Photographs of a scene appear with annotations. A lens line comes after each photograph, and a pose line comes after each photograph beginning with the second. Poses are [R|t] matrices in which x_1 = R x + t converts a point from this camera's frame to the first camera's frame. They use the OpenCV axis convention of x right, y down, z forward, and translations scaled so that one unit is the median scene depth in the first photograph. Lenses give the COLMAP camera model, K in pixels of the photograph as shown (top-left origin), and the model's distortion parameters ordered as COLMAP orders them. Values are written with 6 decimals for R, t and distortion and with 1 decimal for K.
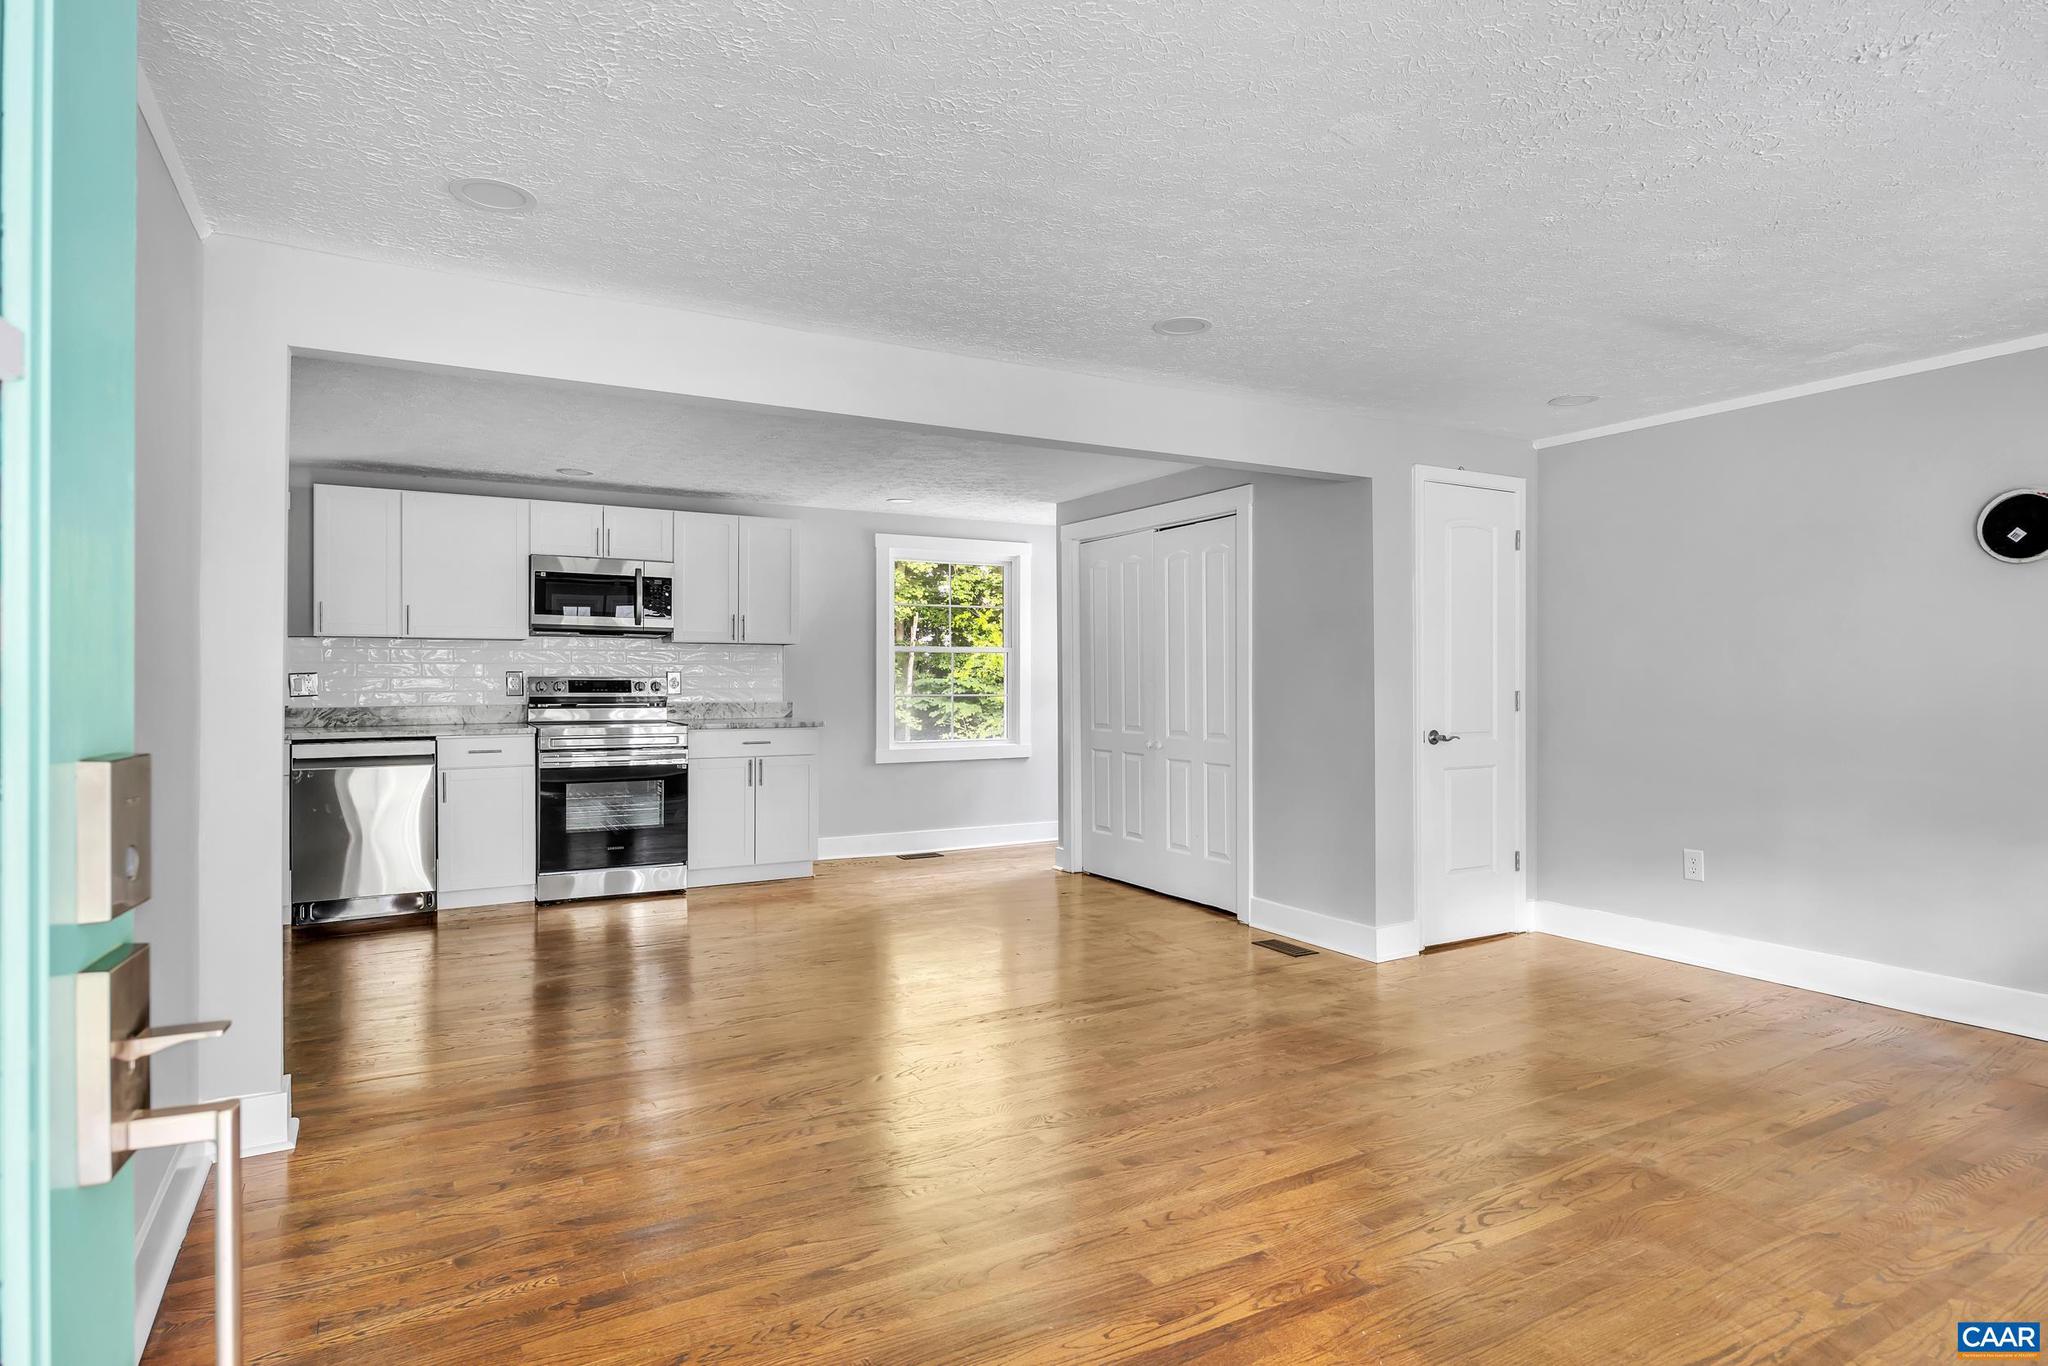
lens RADIAL K [[1131.7, 0, 1033.7], [0, 1131.7, 673.2], [0, 0, 1]] dist [-0.004180, -0.001206]
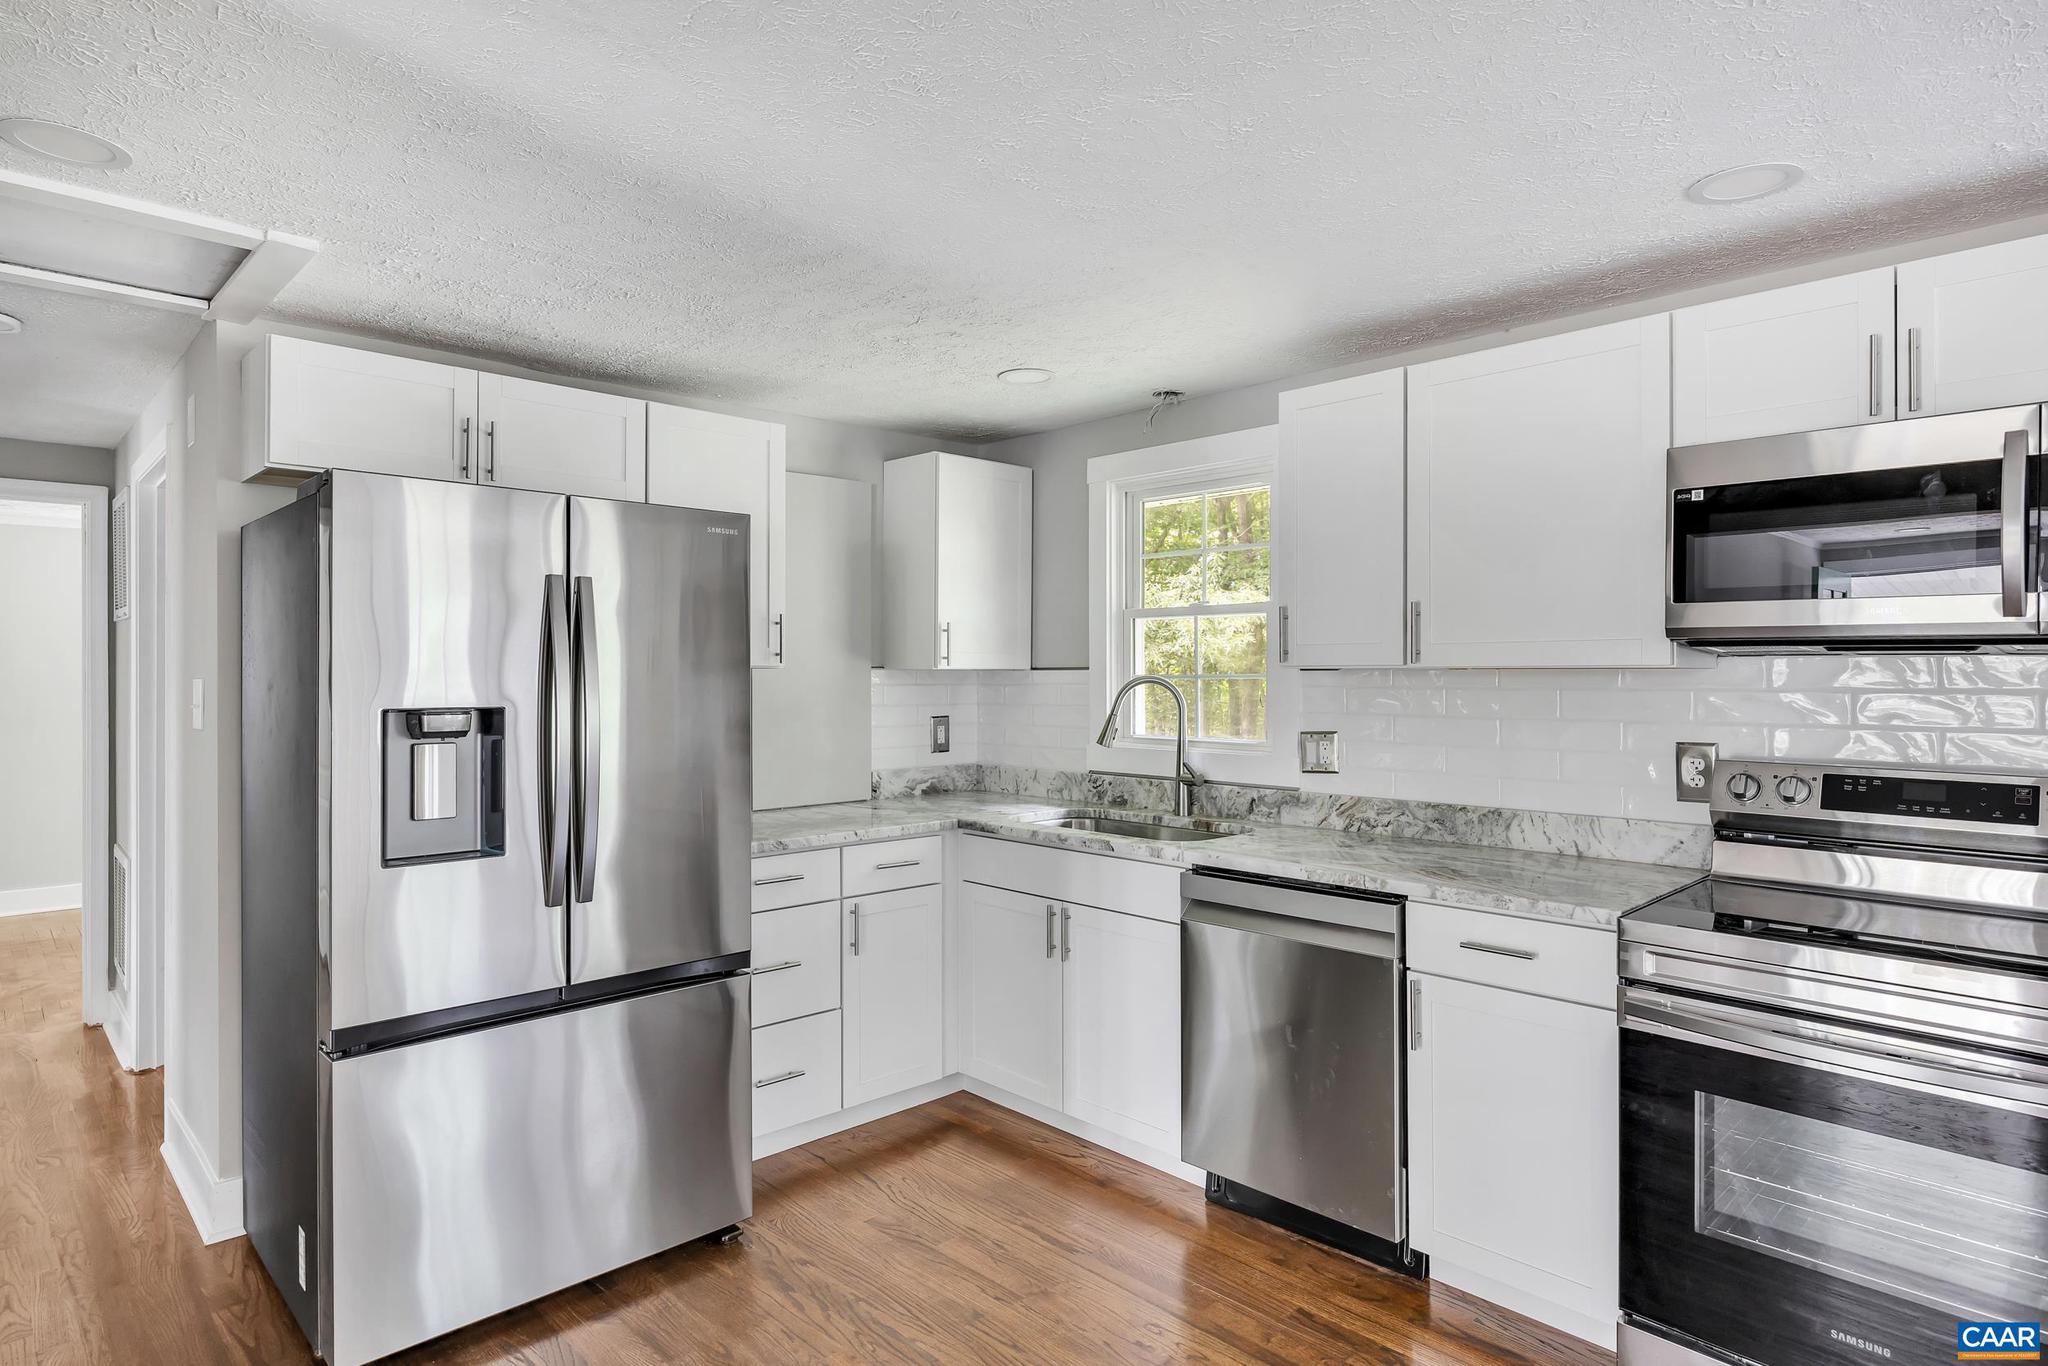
lens RADIAL K [[1131.7, 0, 1030.4], [0, 1131.7, 679.4], [0, 0, 1]] dist [-0.004180, -0.001206]
pose [[0.238564, 0.004828, -0.971115, -0.119083], [0.006770, 0.999955, 0.006635, -0.029421], [0.971103, -0.008157, 0.238521, 0.674927]]
